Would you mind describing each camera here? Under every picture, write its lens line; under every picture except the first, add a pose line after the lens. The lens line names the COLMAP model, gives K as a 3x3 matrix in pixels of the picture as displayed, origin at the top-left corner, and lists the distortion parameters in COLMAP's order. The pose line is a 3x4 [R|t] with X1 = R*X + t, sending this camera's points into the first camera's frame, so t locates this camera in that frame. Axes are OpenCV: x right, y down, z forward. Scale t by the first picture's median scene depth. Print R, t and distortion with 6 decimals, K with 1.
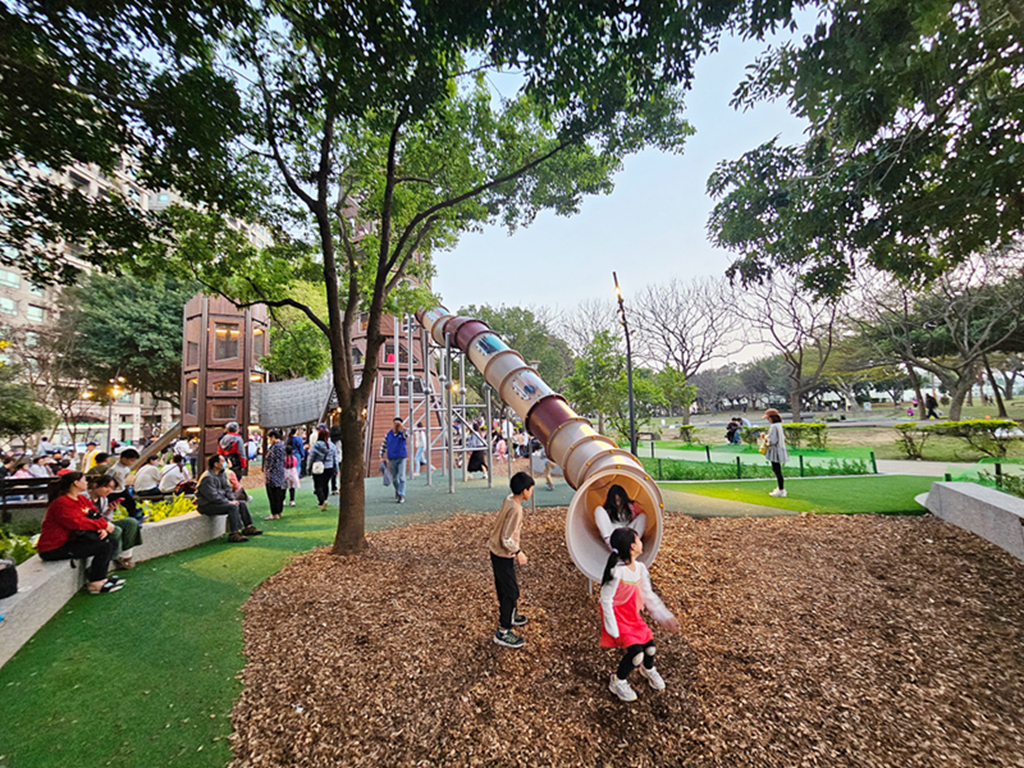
lens RADIAL K [[416.1, 0, 510.1], [0, 416.1, 386.3], [0, 0, 1]] dist [0.003588, -0.000690]
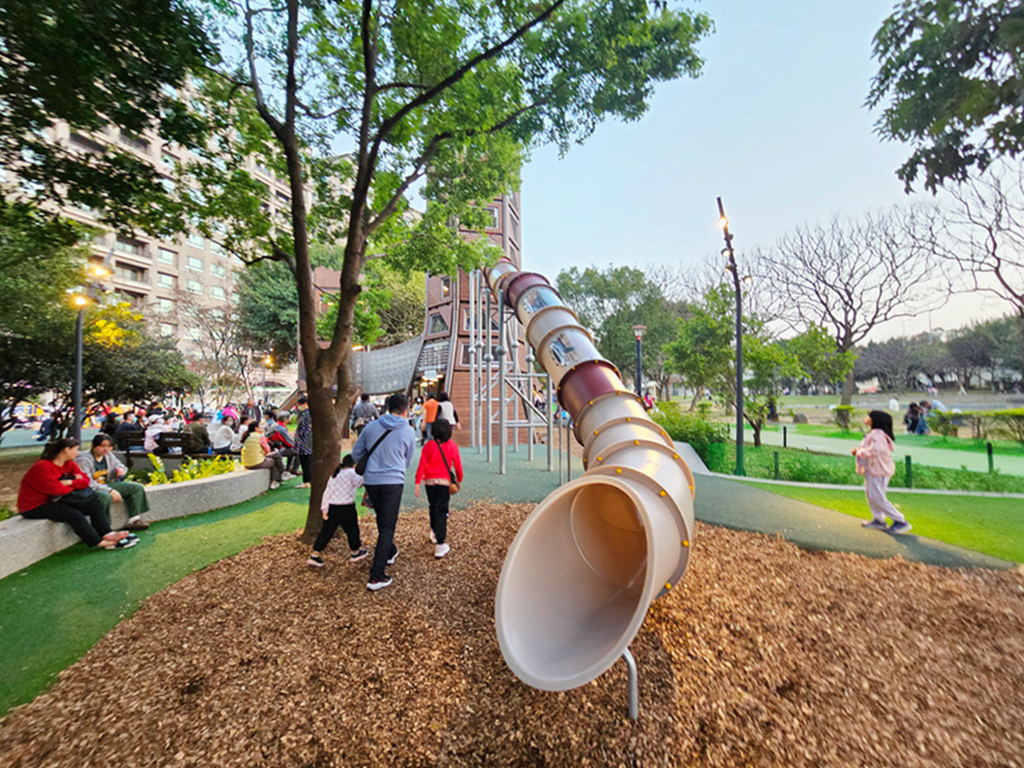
lens RADIAL K [[416.1, 0, 514.0], [0, 416.1, 382.5], [0, 0, 1]] dist [0.003588, -0.000690]
pose [[0.955210, 0.017704, -0.295400, 0.125248], [-0.000910, 0.998380, 0.056894, 0.013241], [0.295929, -0.054077, 0.953678, 0.162156]]
